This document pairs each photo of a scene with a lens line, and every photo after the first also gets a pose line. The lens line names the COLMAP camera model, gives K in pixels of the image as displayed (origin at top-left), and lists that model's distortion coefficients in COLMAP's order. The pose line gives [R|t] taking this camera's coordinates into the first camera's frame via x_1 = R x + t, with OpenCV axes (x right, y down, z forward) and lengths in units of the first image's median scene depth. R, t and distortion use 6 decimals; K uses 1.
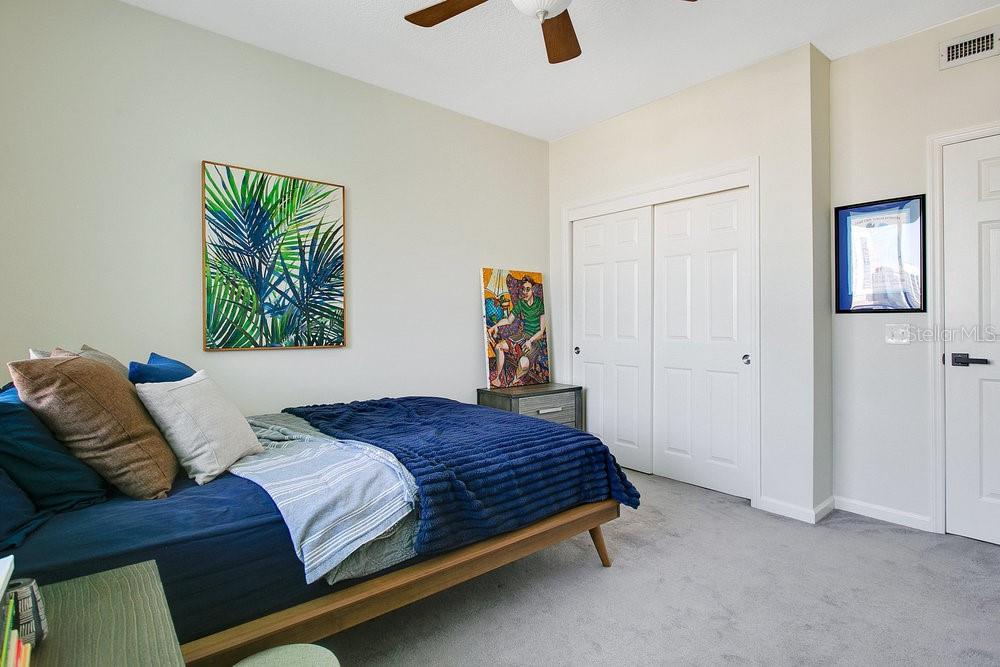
lens RADIAL K [[499.5, 0, 505.0], [0, 499.5, 325.3], [0, 0, 1]] dist [-0.002797, -0.000214]
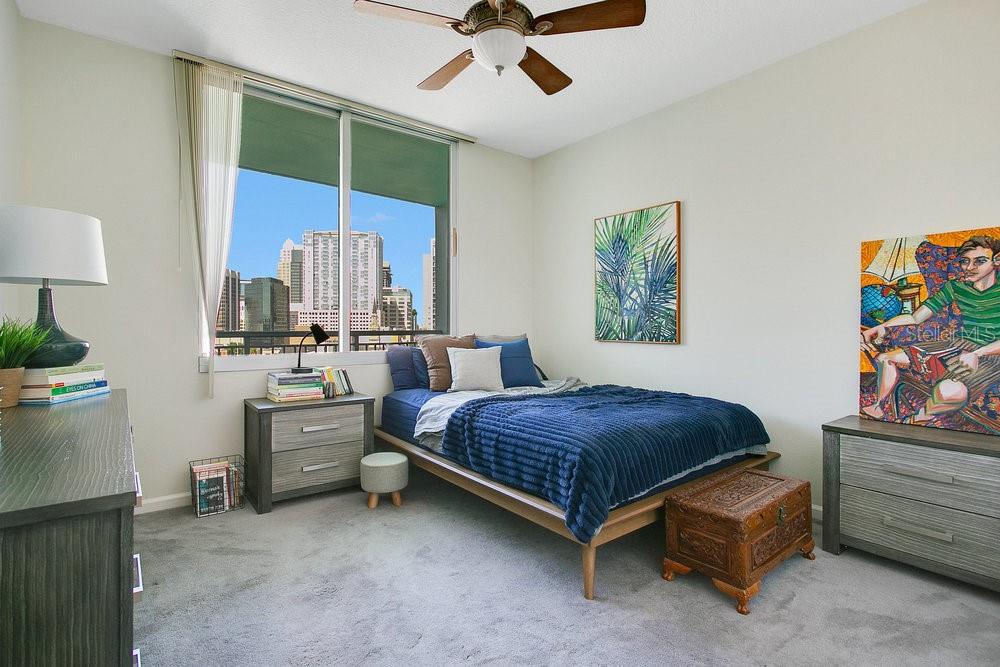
lens RADIAL K [[499.5, 0, 505.0], [0, 499.5, 325.3], [0, 0, 1]] dist [-0.002797, -0.000214]
pose [[-0.039575, 0.007688, -0.999187, 0.834519], [0.002735, 0.999967, 0.007585, -0.008285], [0.999213, -0.002433, -0.039595, 0.670211]]
